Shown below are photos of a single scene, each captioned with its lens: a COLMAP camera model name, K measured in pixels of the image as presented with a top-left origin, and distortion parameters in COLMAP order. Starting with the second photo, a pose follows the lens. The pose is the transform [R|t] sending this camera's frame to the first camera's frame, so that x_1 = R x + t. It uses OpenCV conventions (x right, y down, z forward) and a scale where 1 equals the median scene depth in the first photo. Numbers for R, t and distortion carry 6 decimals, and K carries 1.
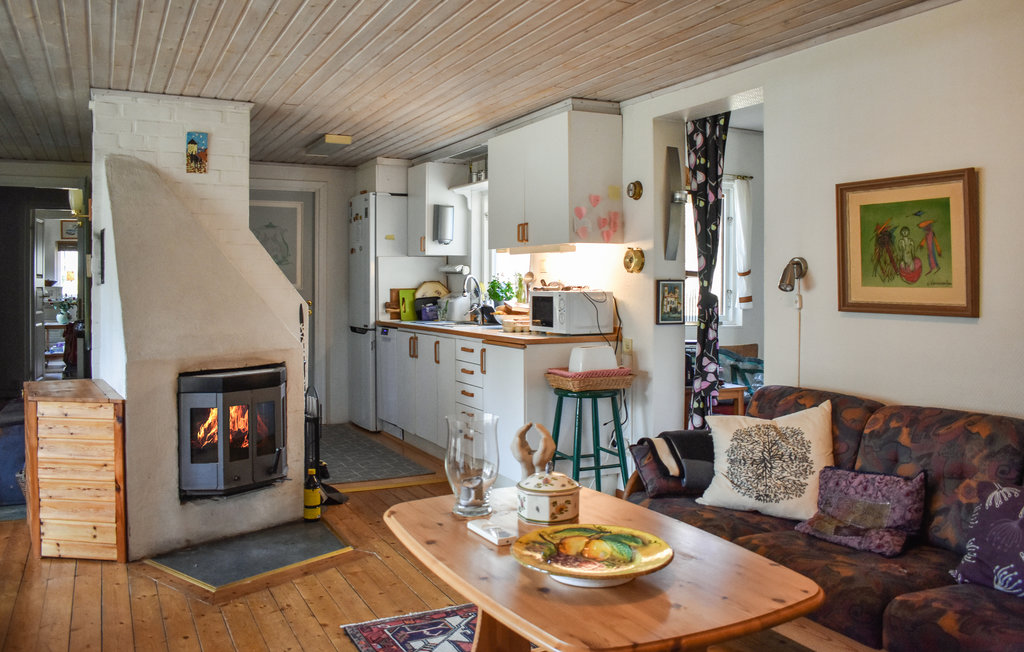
lens RADIAL K [[818.0, 0, 519.9], [0, 818.0, 282.7], [0, 0, 1]] dist [-0.102080, 0.007293]
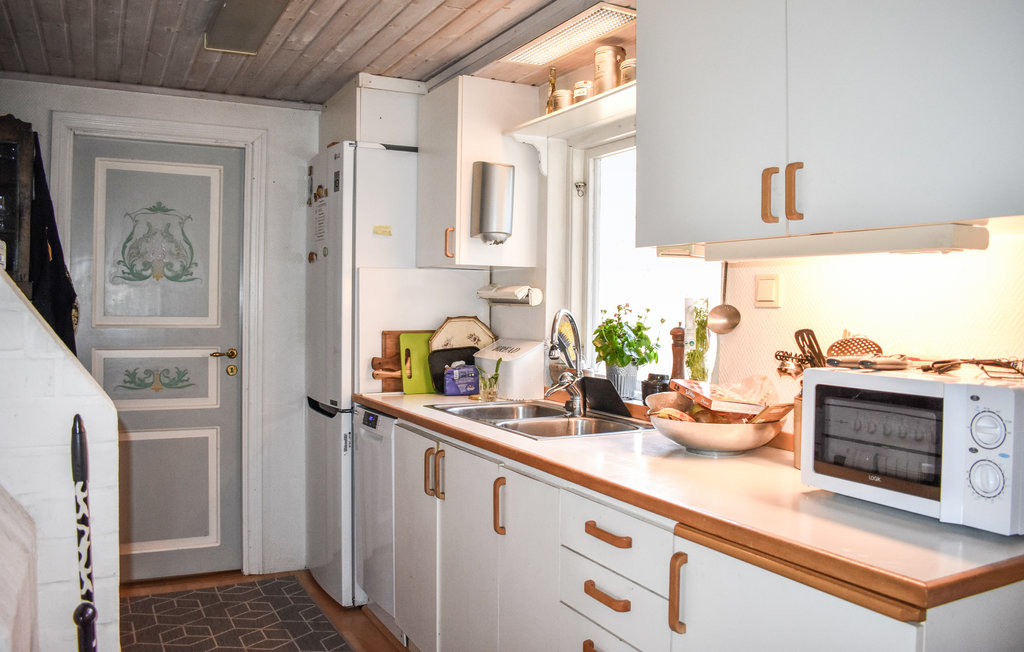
lens RADIAL K [[818.0, 0, 513.3], [0, 818.0, 317.6], [0, 0, 1]] dist [-0.102080, 0.007293]
pose [[0.999934, 0.011284, 0.002064, -0.080463], [-0.011316, 0.999803, 0.016315, -0.010563], [-0.001880, -0.016337, 0.999865, 0.503680]]
